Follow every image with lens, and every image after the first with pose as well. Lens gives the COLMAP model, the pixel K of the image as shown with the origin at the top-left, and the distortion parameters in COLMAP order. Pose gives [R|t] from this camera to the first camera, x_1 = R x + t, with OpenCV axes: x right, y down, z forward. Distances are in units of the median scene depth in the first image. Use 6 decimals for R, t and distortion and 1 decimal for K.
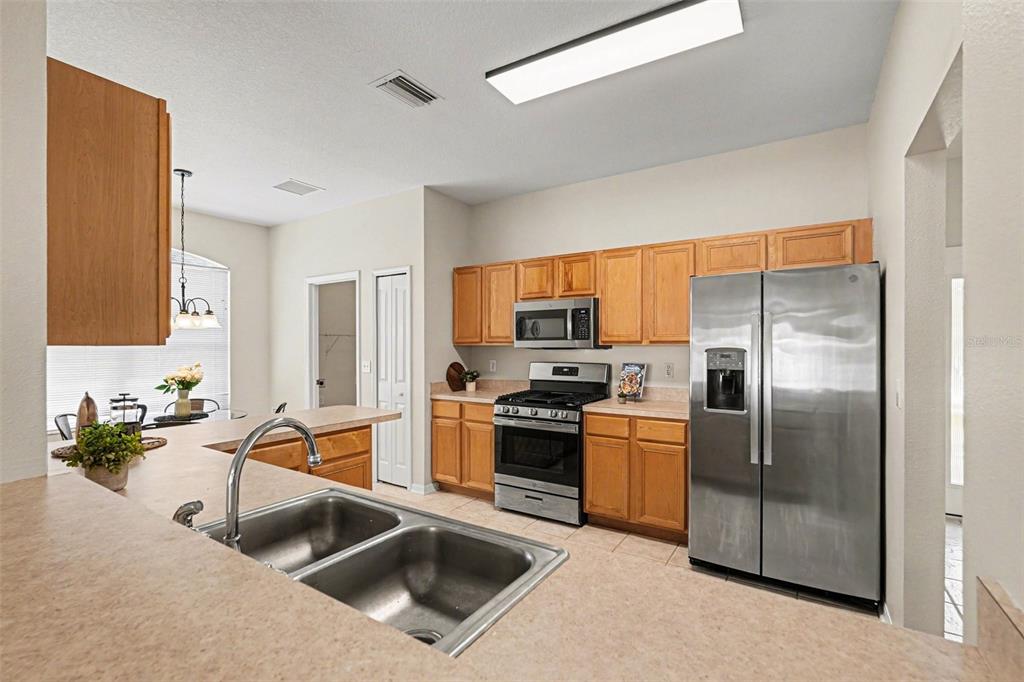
lens RADIAL K [[455.4, 0, 527.3], [0, 455.4, 342.5], [0, 0, 1]] dist [-0.011128, 0.002107]
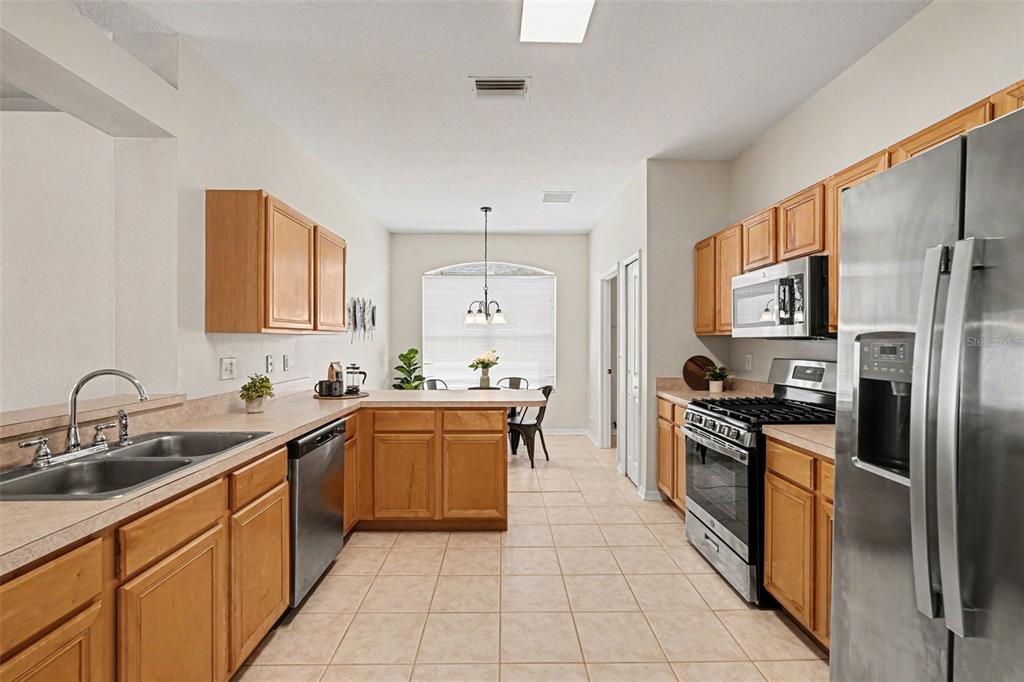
lens RADIAL K [[455.4, 0, 510.5], [0, 455.4, 338.0], [0, 0, 1]] dist [-0.011128, 0.002107]
pose [[0.545331, -0.001069, -0.838220, 0.382577], [0.003348, 0.999994, 0.000903, 0.009661], [0.838214, -0.003299, 0.545331, 0.279738]]
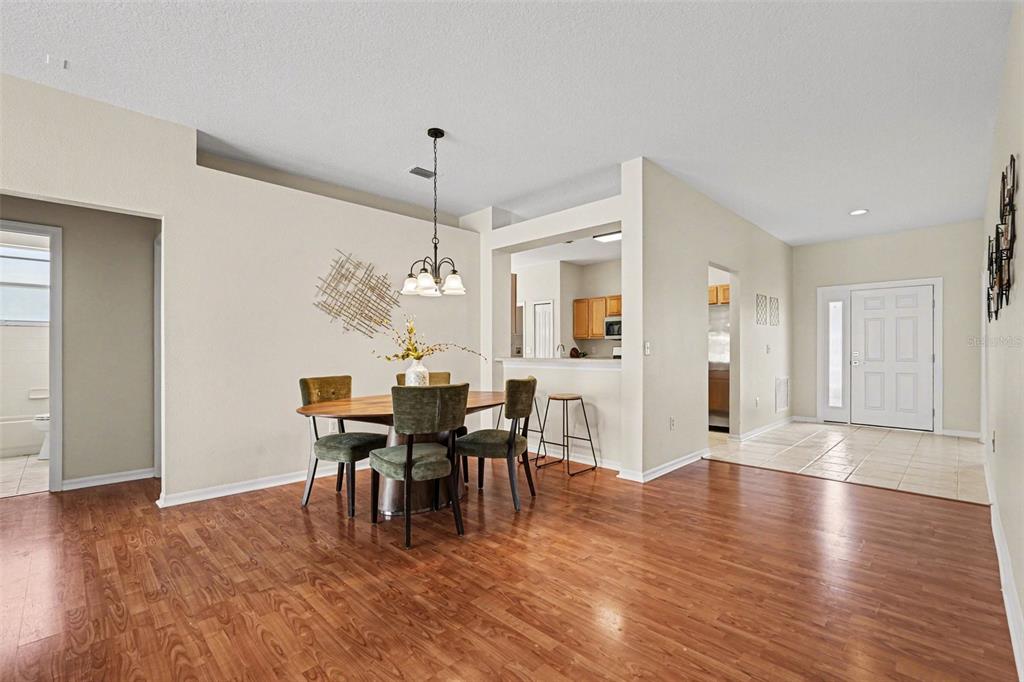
lens RADIAL K [[455.4, 0, 512.4], [0, 455.4, 349.5], [0, 0, 1]] dist [-0.011128, 0.002107]
pose [[0.974233, 0.001281, -0.225542, 0.026256], [-0.000798, 0.999997, 0.002231, 0.051255], [0.225544, -0.001994, 0.974231, -1.051753]]
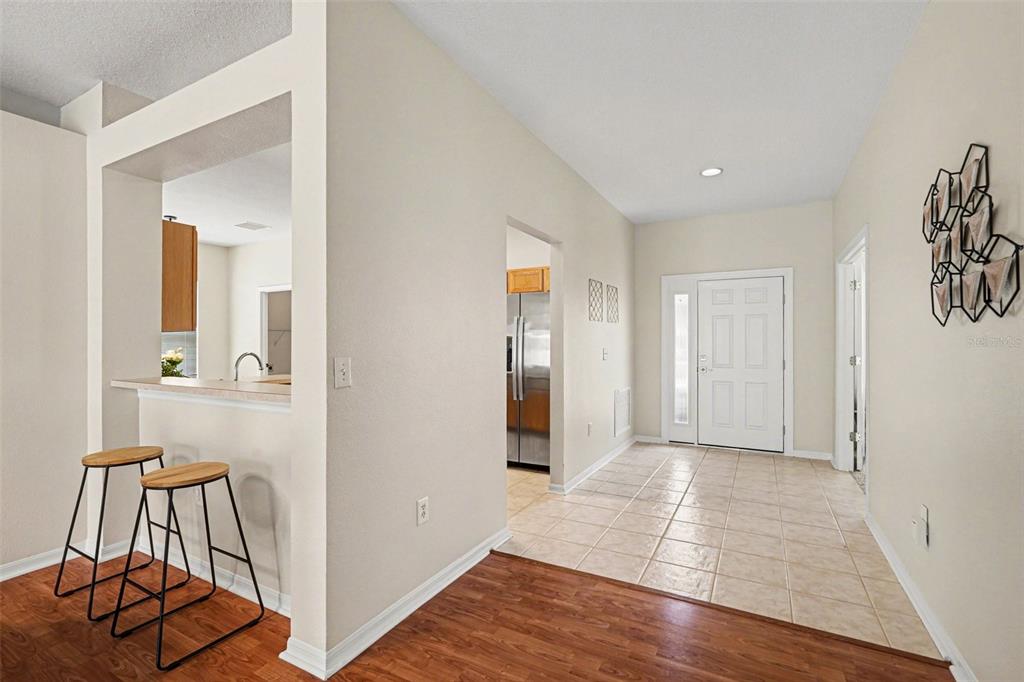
lens RADIAL K [[455.4, 0, 521.0], [0, 455.4, 341.2], [0, 0, 1]] dist [-0.011128, 0.002107]
pose [[0.997432, 0.000971, 0.071610, 0.234111], [-0.001004, 0.999999, 0.000427, 0.018840], [-0.071610, -0.000498, 0.997433, -0.479963]]
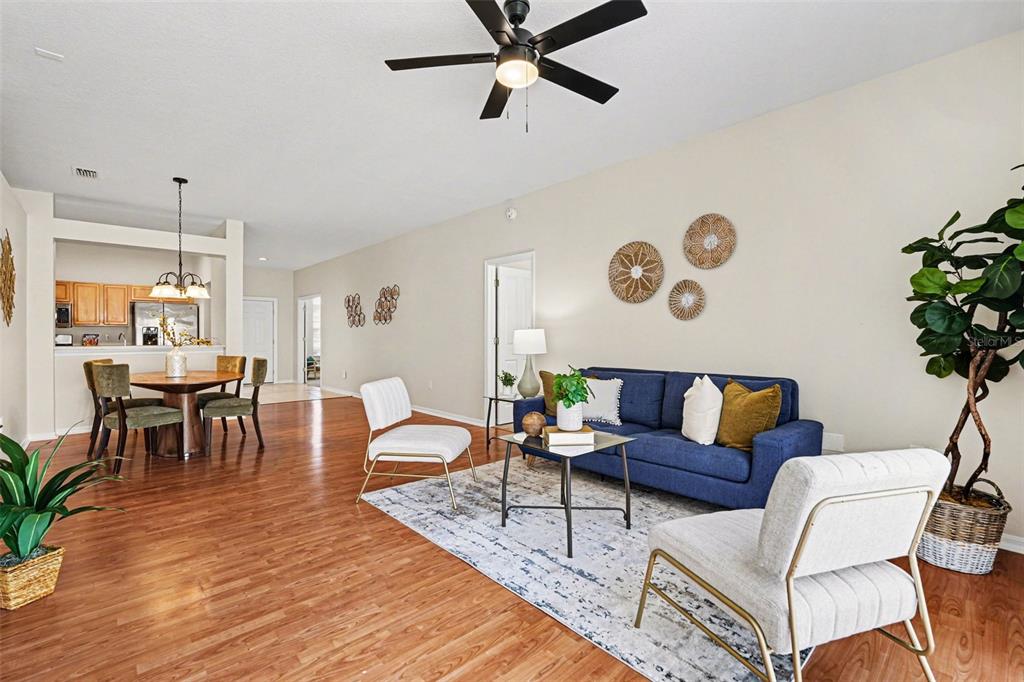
lens RADIAL K [[455.4, 0, 518.4], [0, 455.4, 338.1], [0, 0, 1]] dist [-0.011128, 0.002107]
pose [[0.253628, 0.000163, 0.967302, -1.196574], [-0.003645, 0.999993, 0.000787, 0.049116], [-0.967295, -0.003725, 0.253627, -1.380513]]
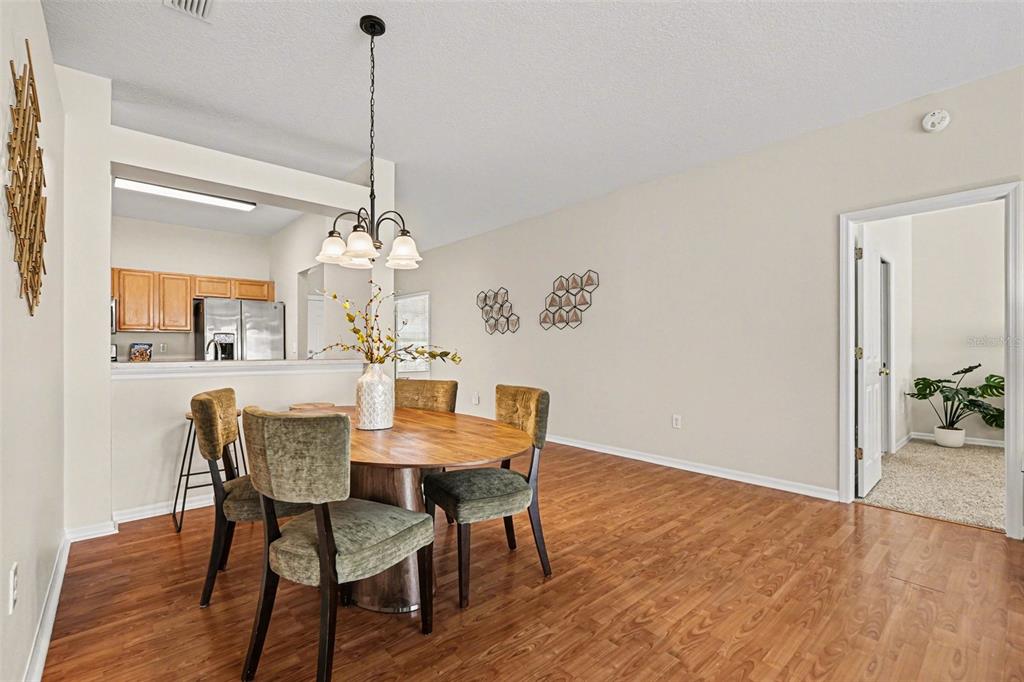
lens RADIAL K [[455.4, 0, 512.4], [0, 455.4, 350.1], [0, 0, 1]] dist [-0.011128, 0.002107]
pose [[0.275933, 0.003407, 0.961171, -0.796726], [-0.003926, 0.999989, -0.002418, 0.058435], [-0.961169, -0.003106, 0.275944, -0.579328]]
